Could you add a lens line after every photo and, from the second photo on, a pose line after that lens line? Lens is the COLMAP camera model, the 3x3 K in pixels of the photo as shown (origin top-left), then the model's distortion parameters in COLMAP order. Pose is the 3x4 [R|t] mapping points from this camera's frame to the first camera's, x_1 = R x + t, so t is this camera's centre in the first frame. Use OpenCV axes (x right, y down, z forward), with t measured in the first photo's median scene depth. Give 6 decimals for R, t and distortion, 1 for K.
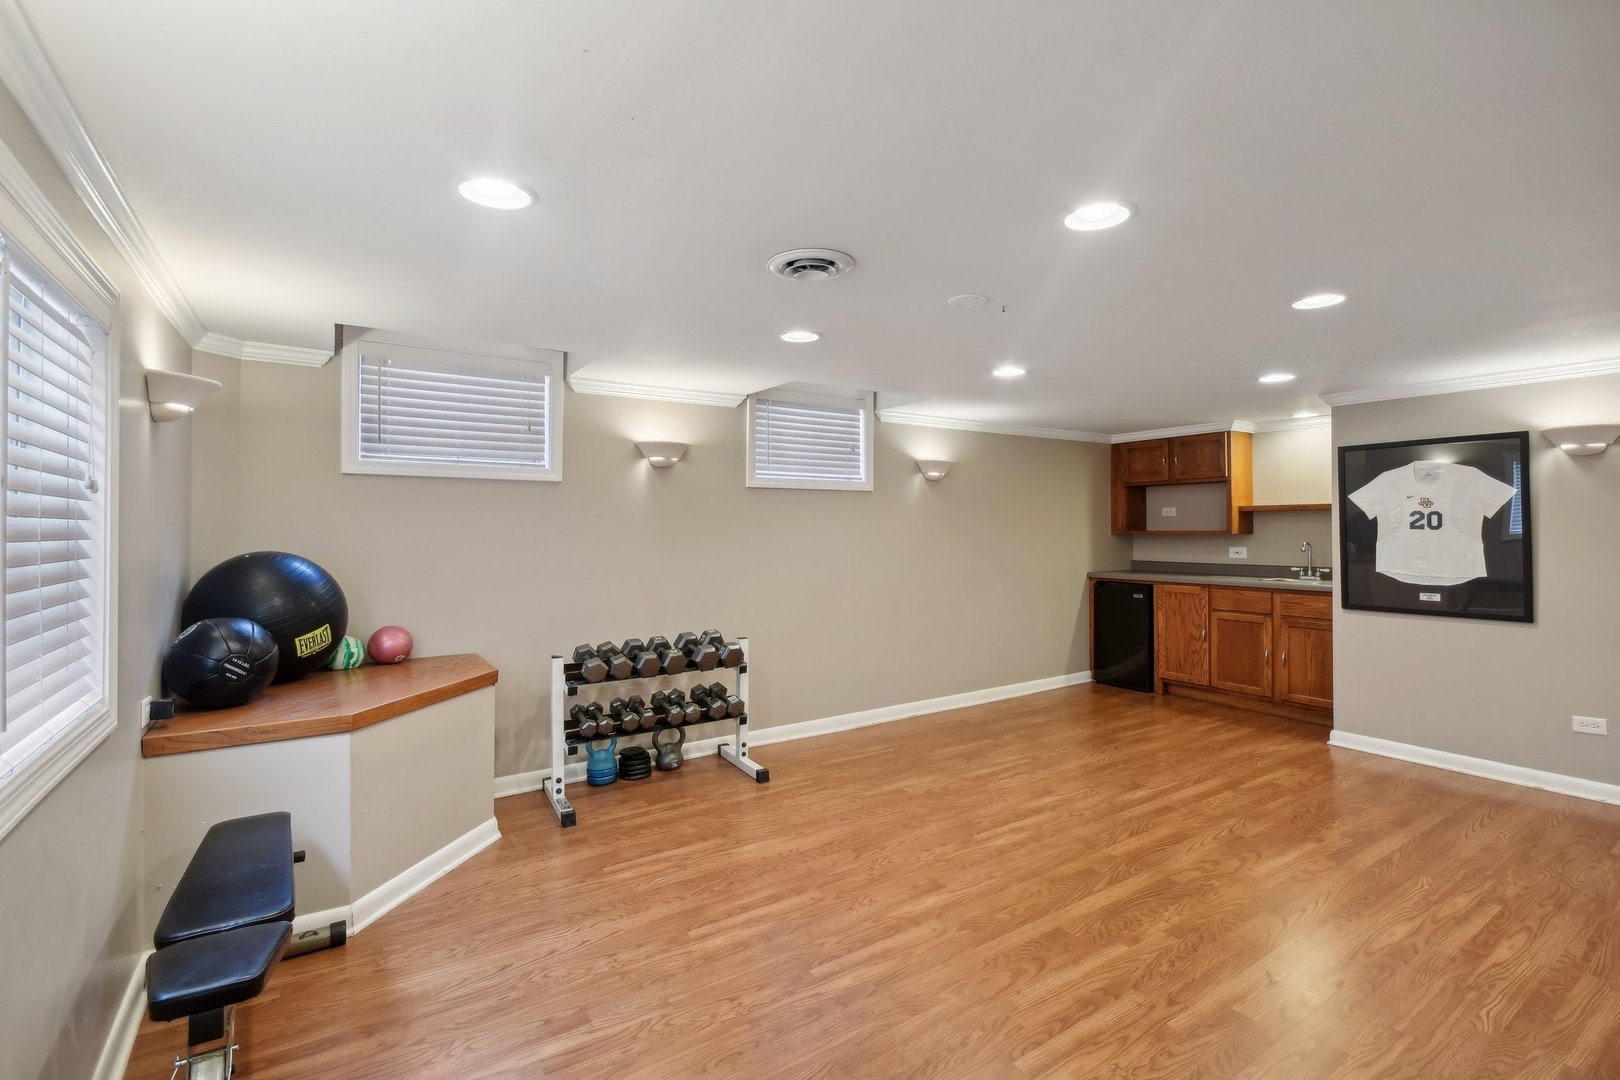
lens RADIAL K [[725.3, 0, 818.1], [0, 725.3, 533.9], [0, 0, 1]] dist [0.014713, -0.013164]
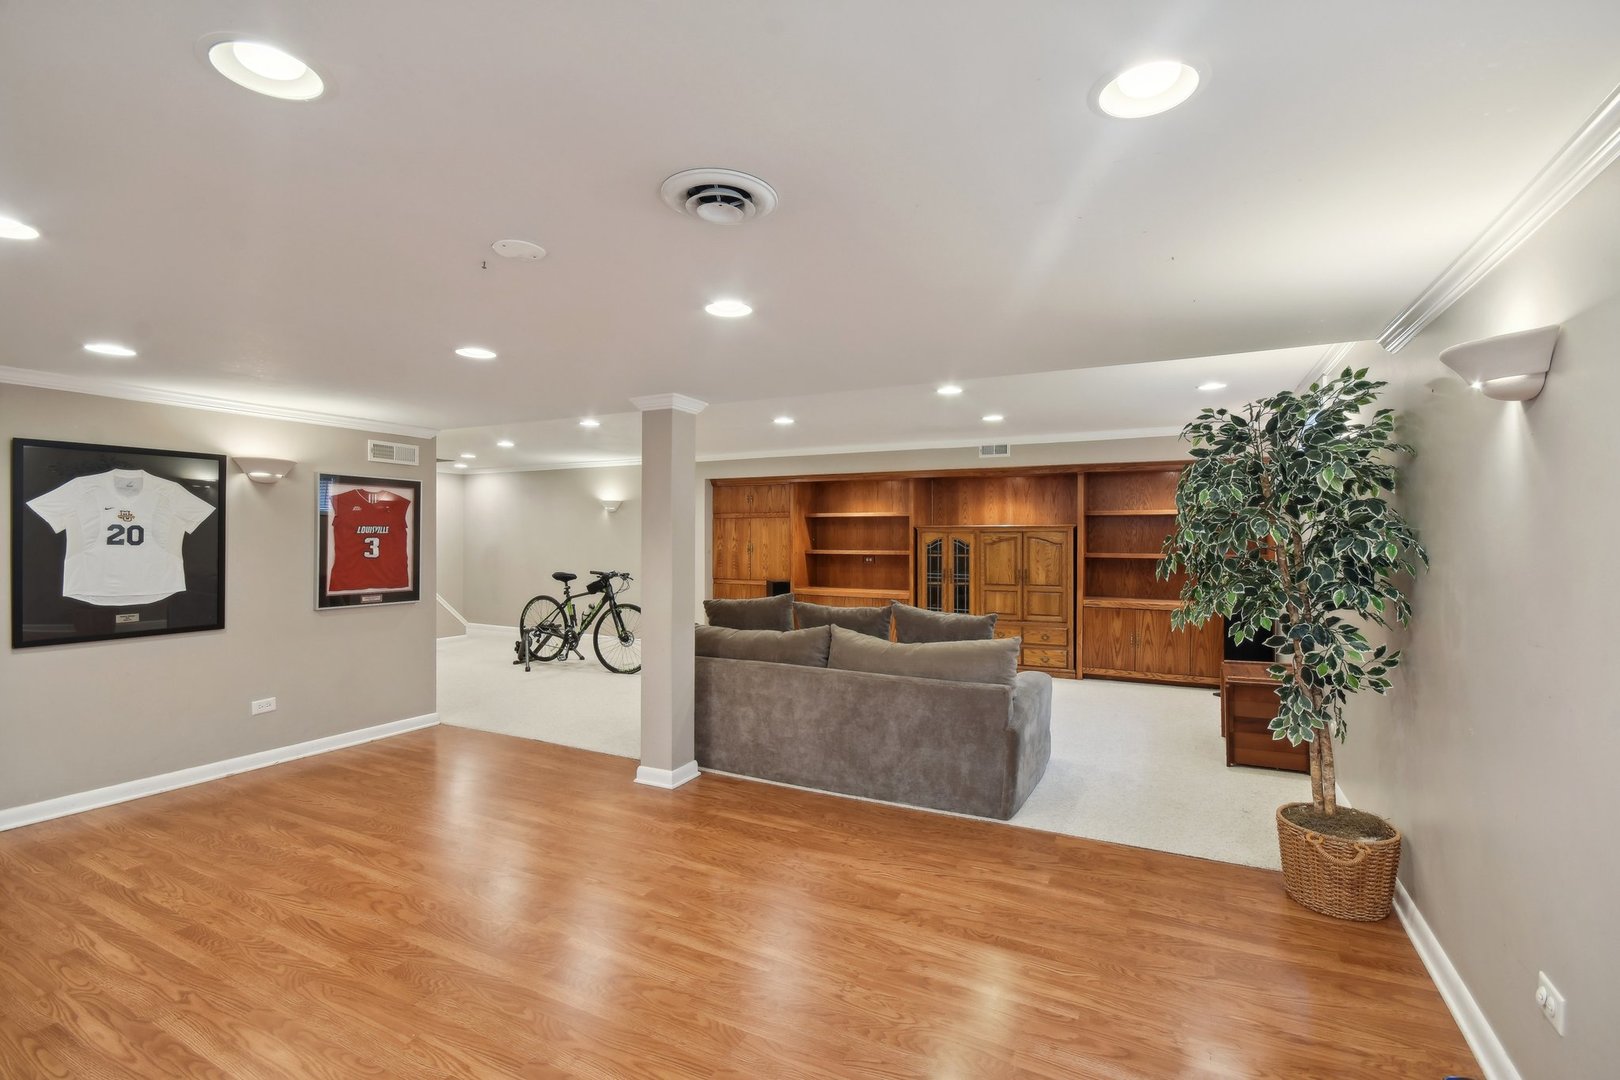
lens RADIAL K [[725.3, 0, 818.1], [0, 725.3, 533.9], [0, 0, 1]] dist [0.014713, -0.013164]
pose [[-0.483201, 0.004825, 0.875496, -0.394886], [0.004910, 0.999984, -0.002801, -0.013330], [-0.875496, 0.002945, -0.483217, 0.682185]]
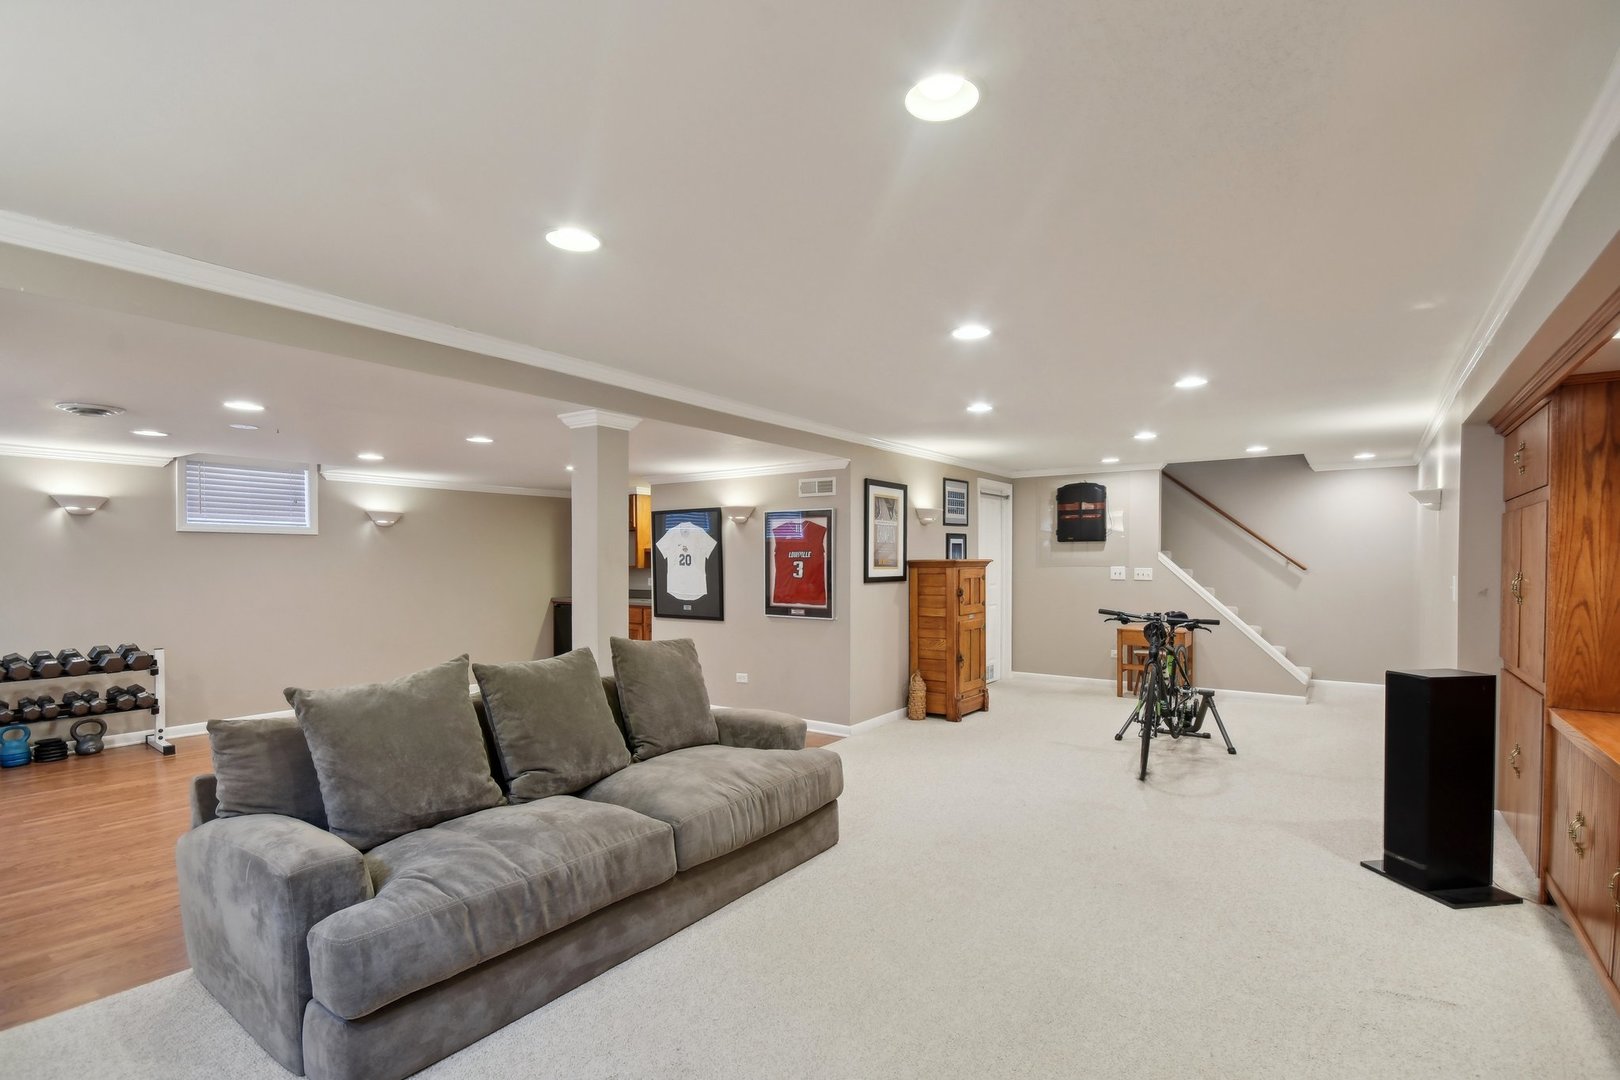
lens RADIAL K [[765.1, 0, 811.8], [0, 765.1, 580.8], [0, 0, 1]] dist [-0.000404, -0.000465]
pose [[0.934536, -0.005985, 0.355817, 0.497530], [0.000361, 0.999874, 0.015870, 0.000753], [-0.355868, -0.014703, 0.934421, -0.683933]]
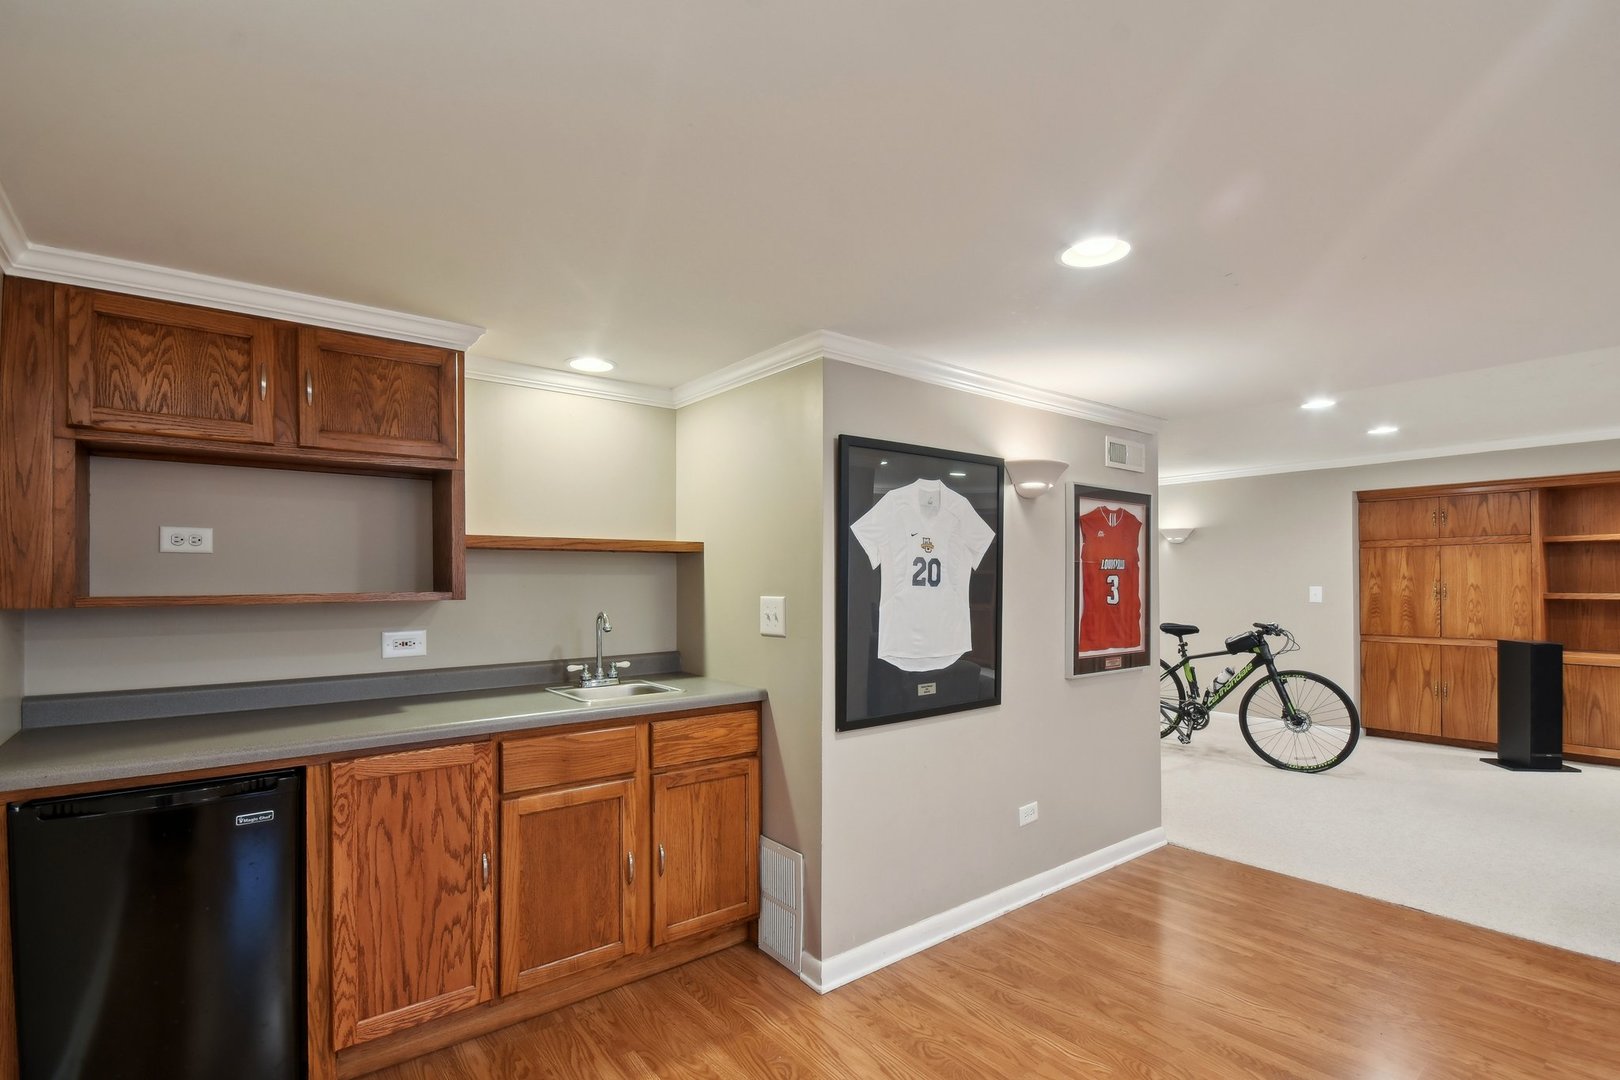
lens RADIAL K [[757.8, 0, 807.1], [0, 757.8, 575.6], [0, 0, 1]] dist [-0.001734, -0.000268]
pose [[-0.079928, 0.007979, 0.996769, 0.169167], [0.011731, 0.999906, -0.007063, -0.012053], [-0.996732, 0.011129, -0.080014, 1.168294]]
